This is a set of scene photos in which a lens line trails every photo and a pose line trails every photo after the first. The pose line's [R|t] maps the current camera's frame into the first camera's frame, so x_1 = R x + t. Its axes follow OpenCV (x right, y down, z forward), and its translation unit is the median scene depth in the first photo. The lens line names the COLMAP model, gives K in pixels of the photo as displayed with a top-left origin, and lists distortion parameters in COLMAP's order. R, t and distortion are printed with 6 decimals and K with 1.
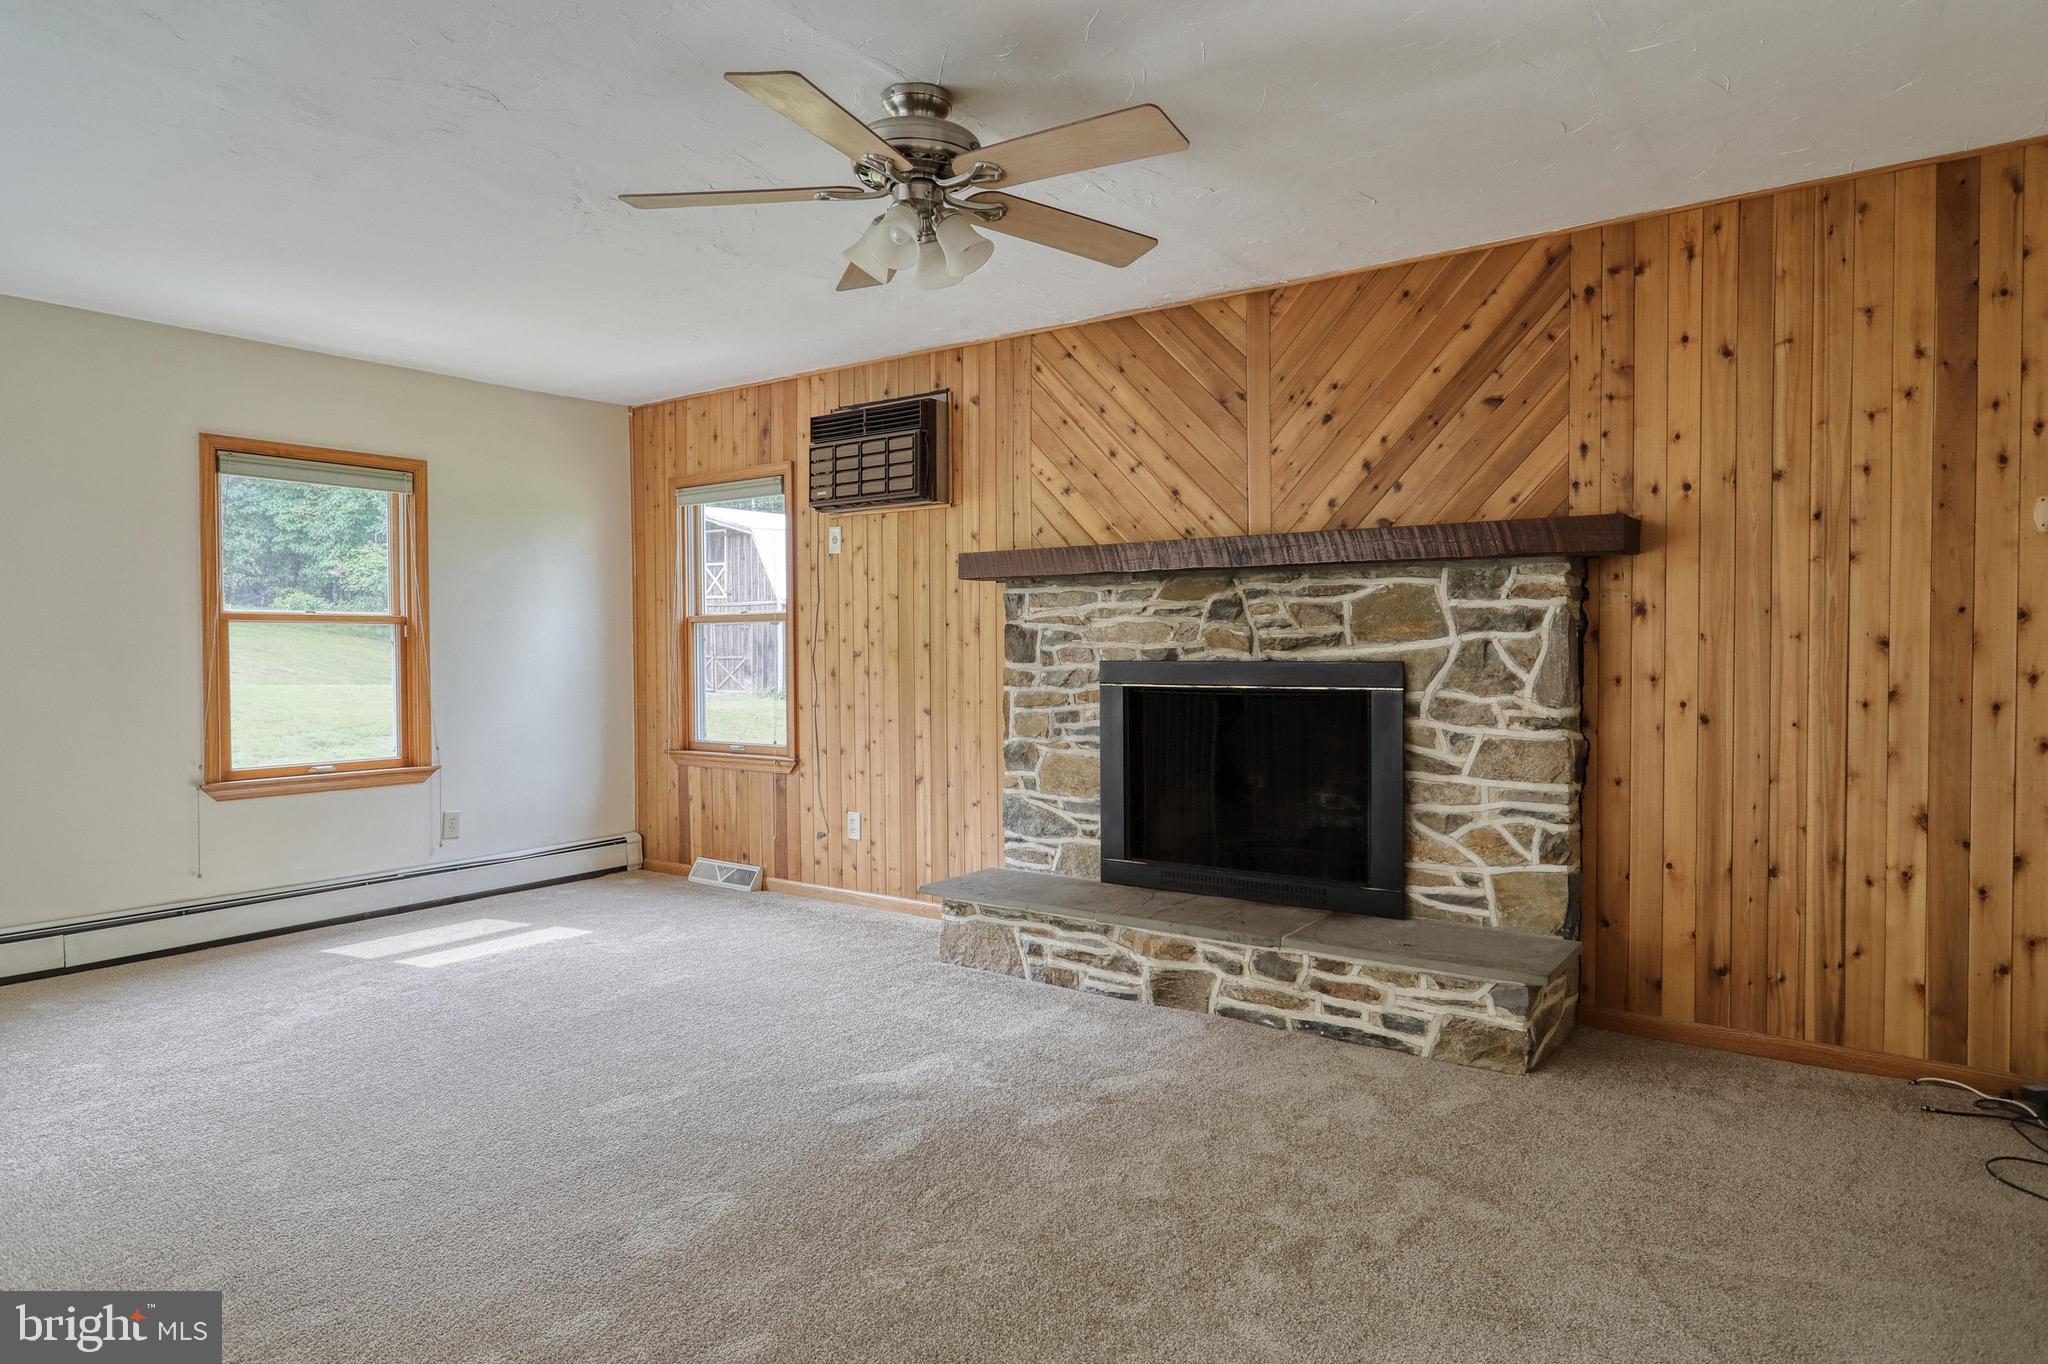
lens RADIAL K [[1210.6, 0, 1019.3], [0, 1210.6, 678.4], [0, 0, 1]] dist [-0.007588, 0.004817]
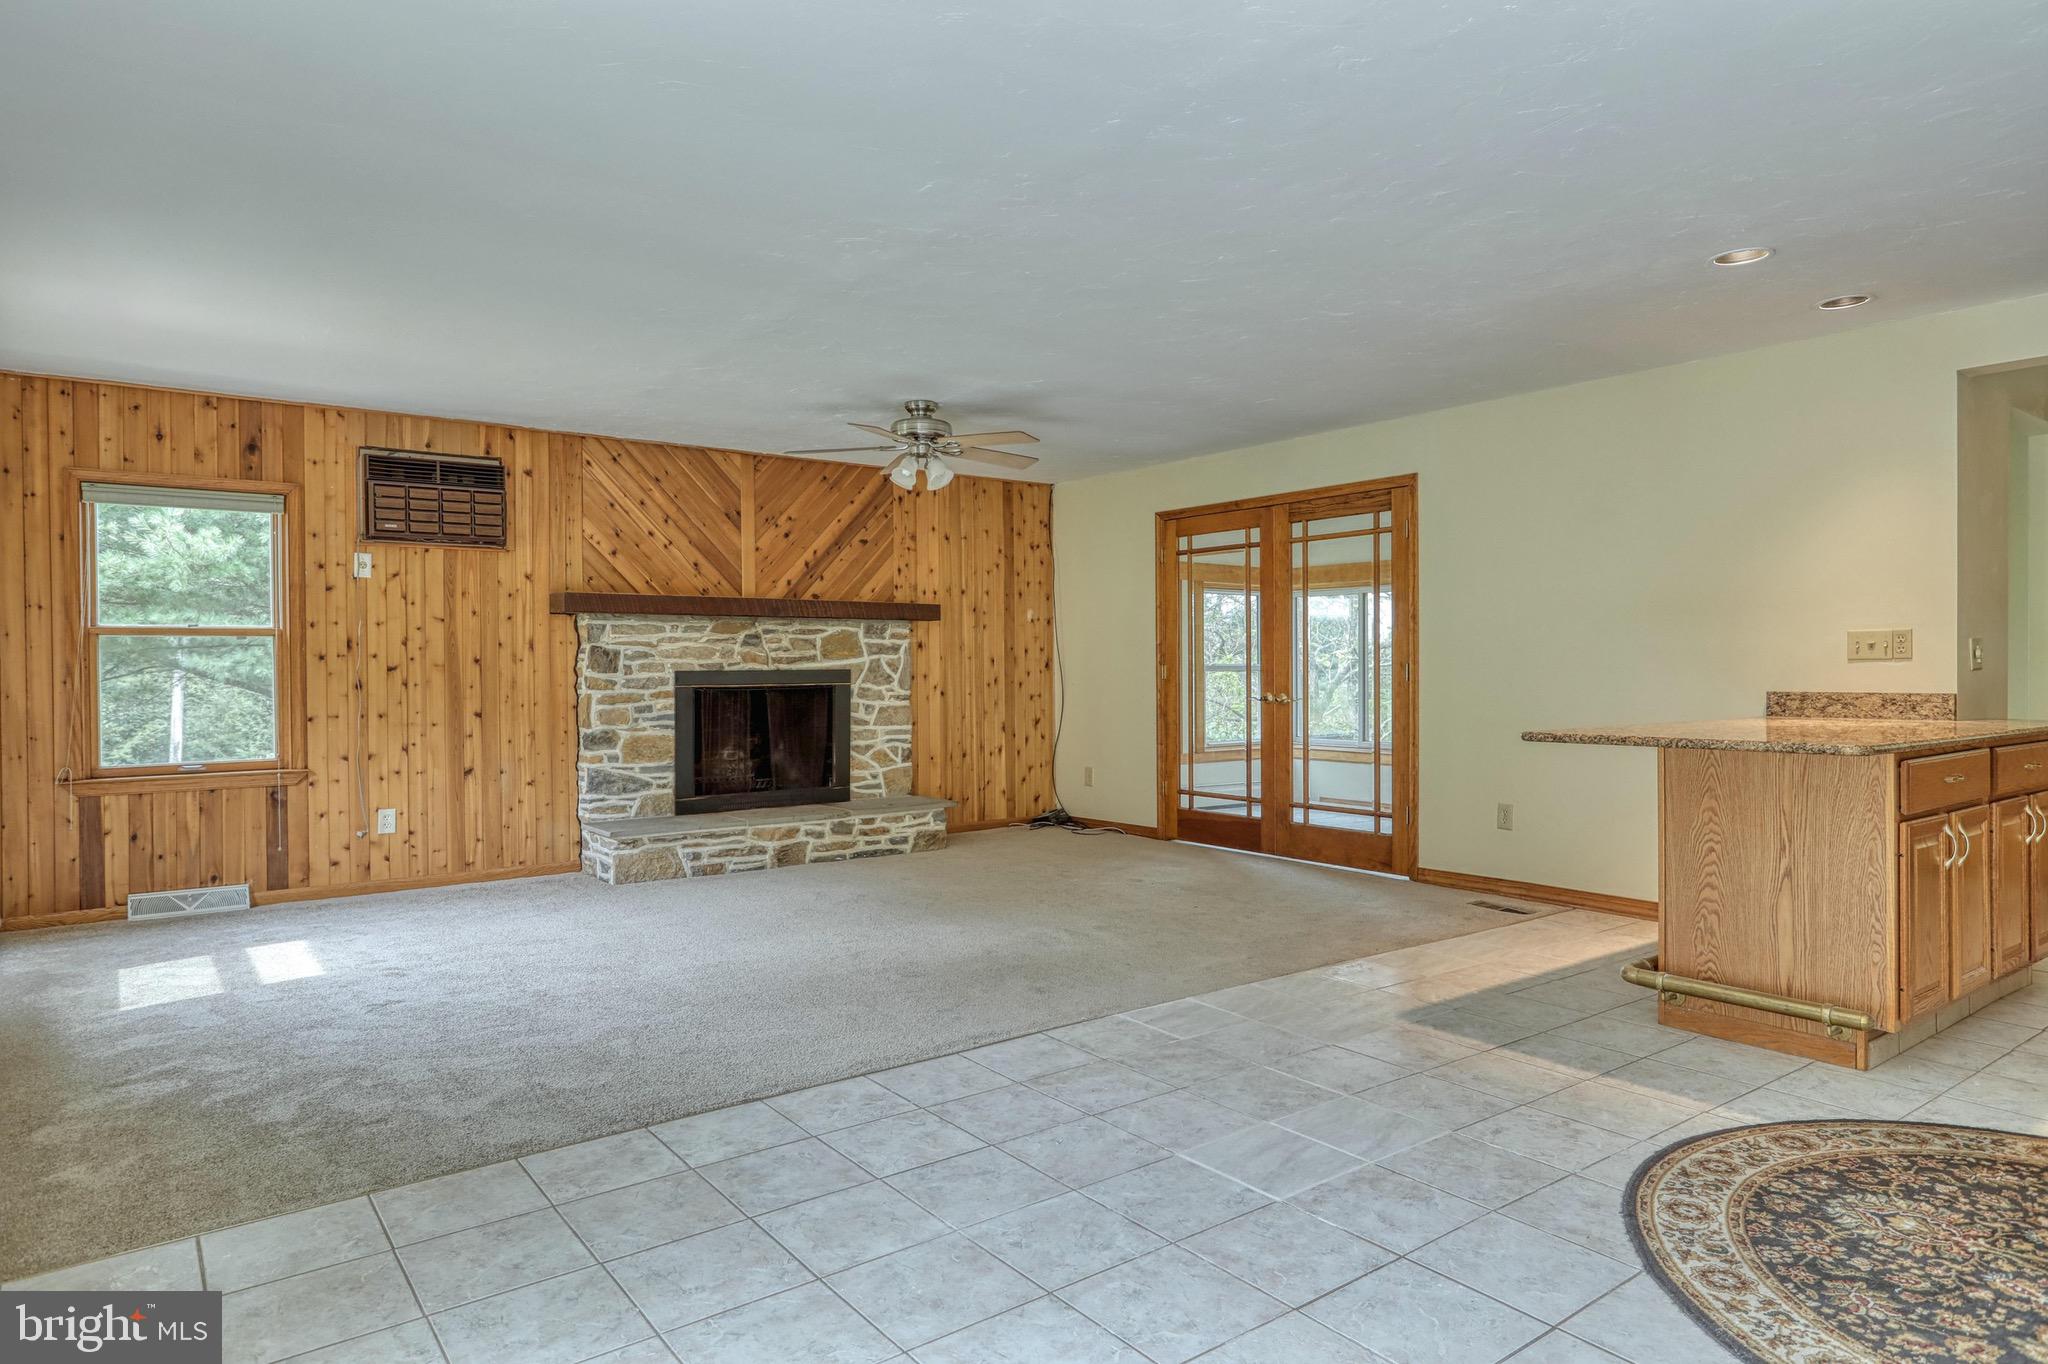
lens RADIAL K [[1210.6, 0, 1034.9], [0, 1210.6, 681.6], [0, 0, 1]] dist [-0.007588, 0.004817]
pose [[0.288341, -0.012410, 0.957447, -1.324534], [0.026963, 0.999625, 0.004837, 0.003901], [-0.957148, 0.024420, 0.288567, 0.126611]]
